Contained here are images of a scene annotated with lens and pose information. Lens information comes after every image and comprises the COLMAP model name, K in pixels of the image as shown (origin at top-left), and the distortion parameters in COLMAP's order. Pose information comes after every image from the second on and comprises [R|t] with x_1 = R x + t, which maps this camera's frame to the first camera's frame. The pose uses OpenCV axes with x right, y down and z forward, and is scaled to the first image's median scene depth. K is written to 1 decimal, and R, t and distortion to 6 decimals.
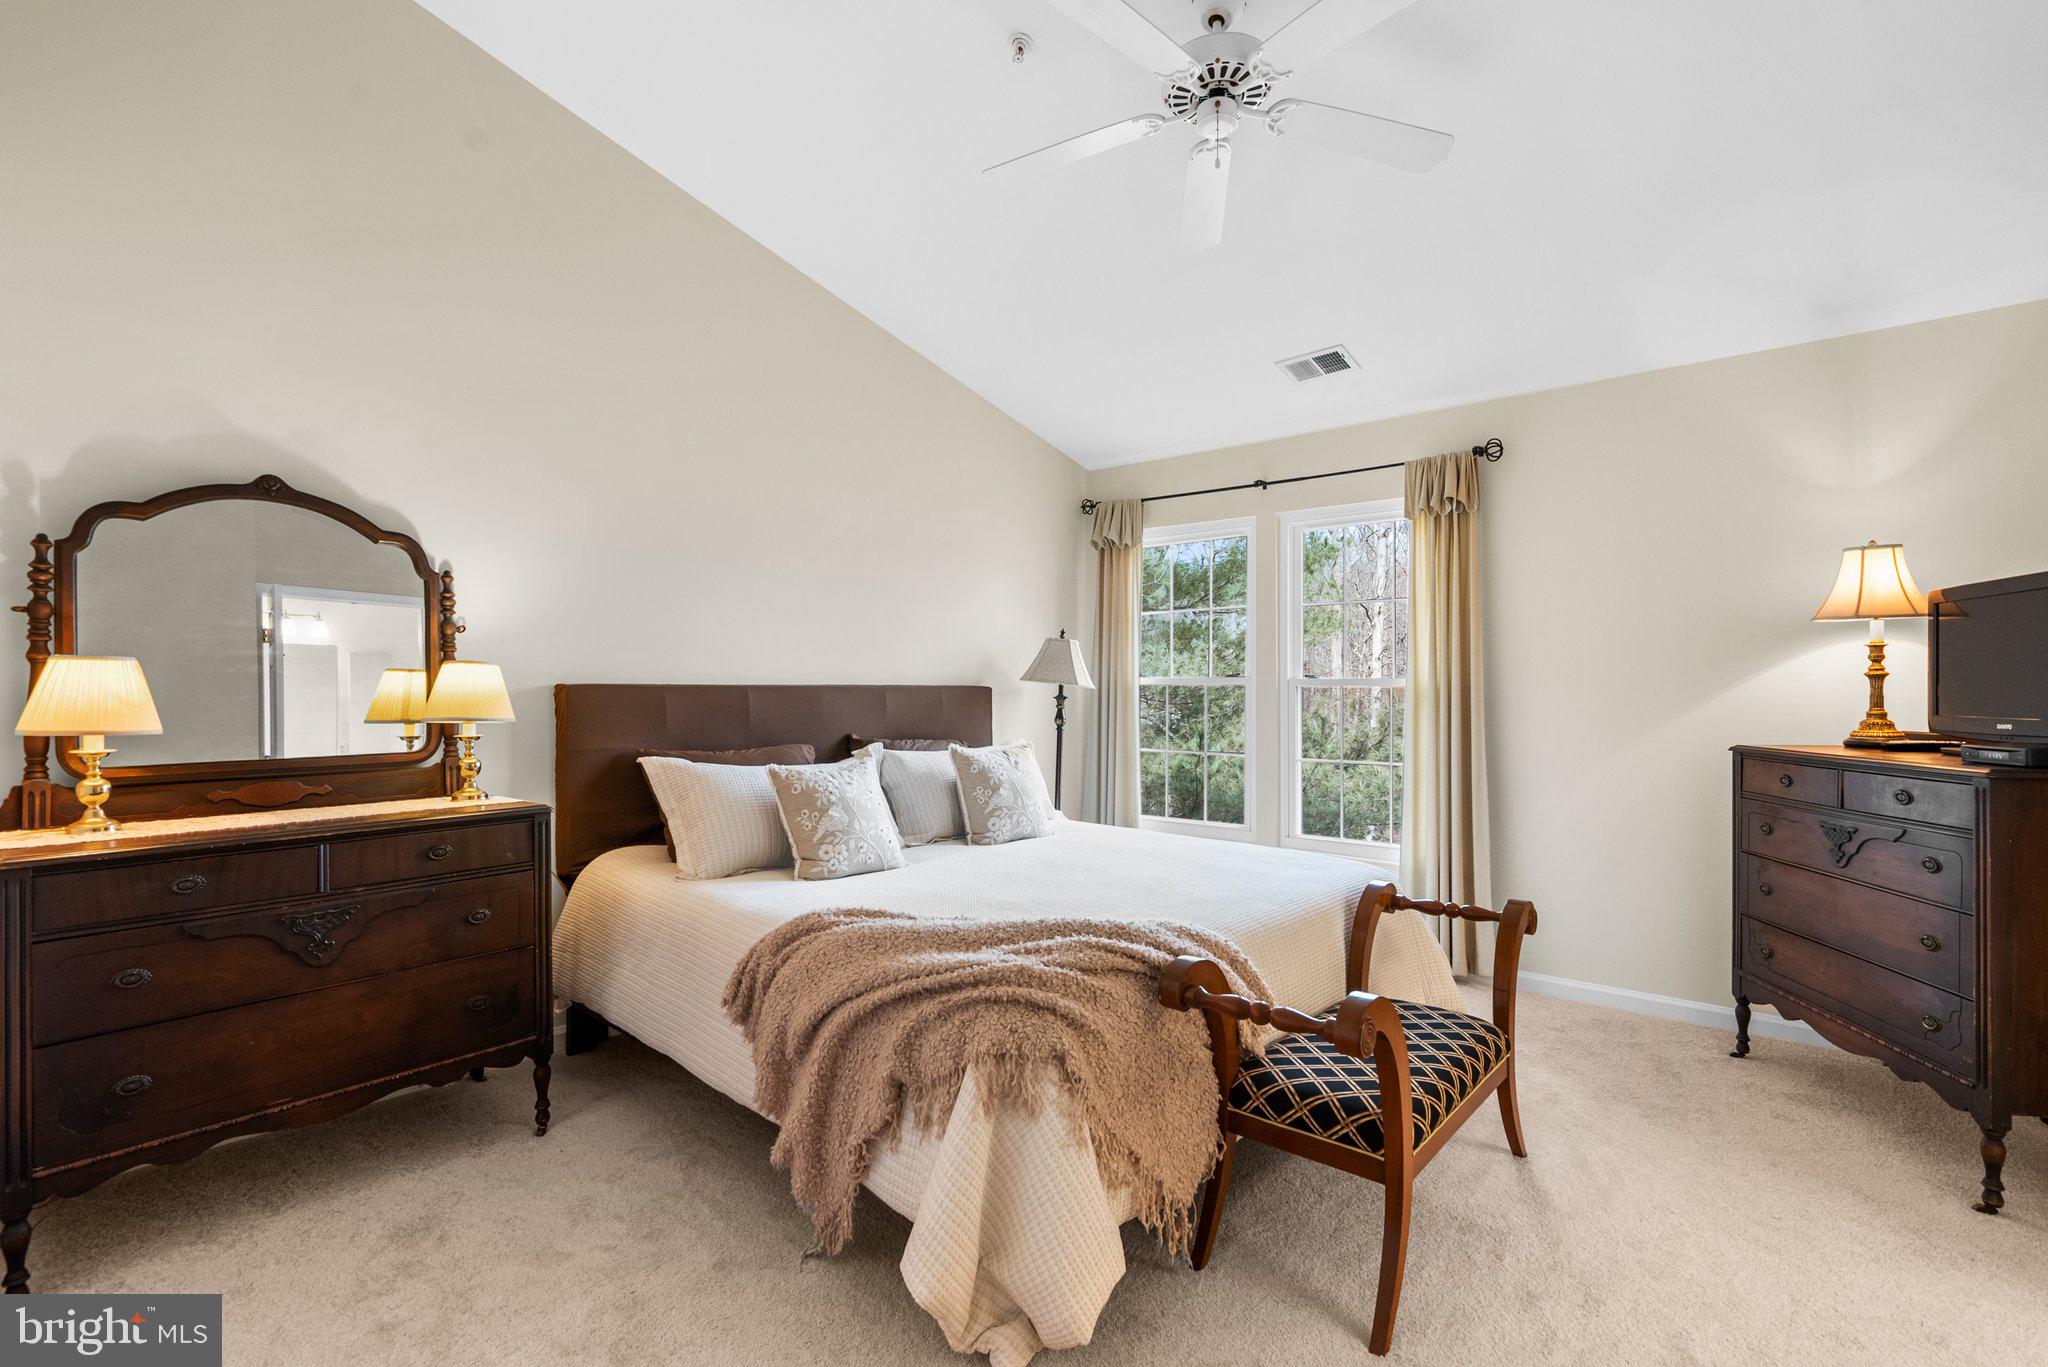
lens RADIAL K [[919.5, 0, 1028.8], [0, 919.5, 686.2], [0, 0, 1]] dist [0.001223, 0.000467]
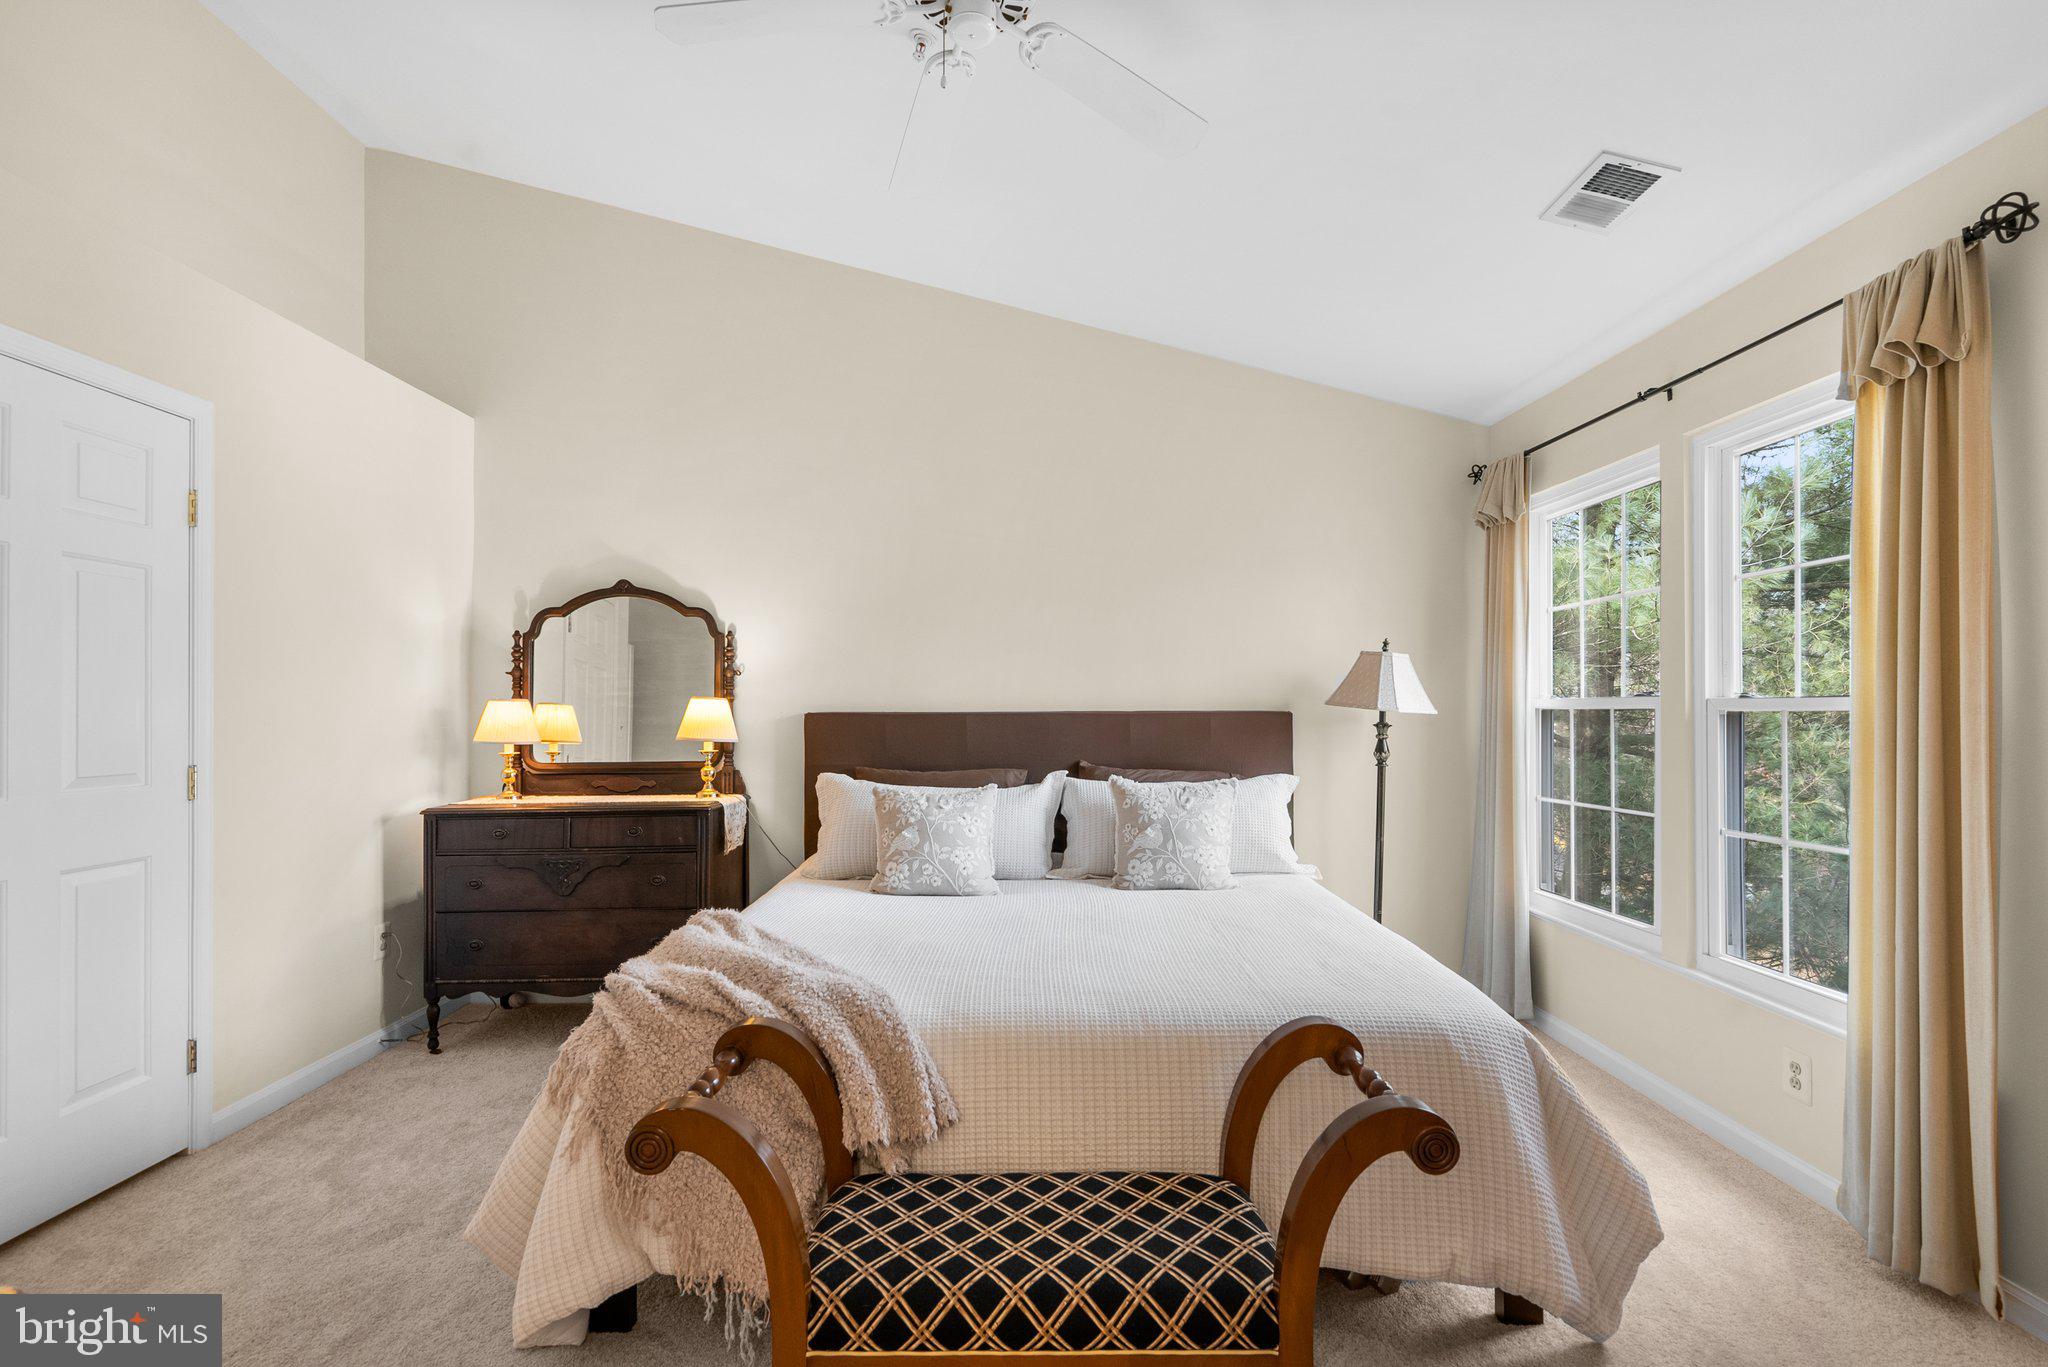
lens RADIAL K [[919.5, 0, 1025.1], [0, 919.5, 701.4], [0, 0, 1]] dist [0.001223, 0.000467]
pose [[0.675554, -0.013333, -0.737190, 0.671126], [0.005345, 0.999899, -0.013185, 0.000362], [0.737291, 0.004967, 0.675557, 0.387504]]
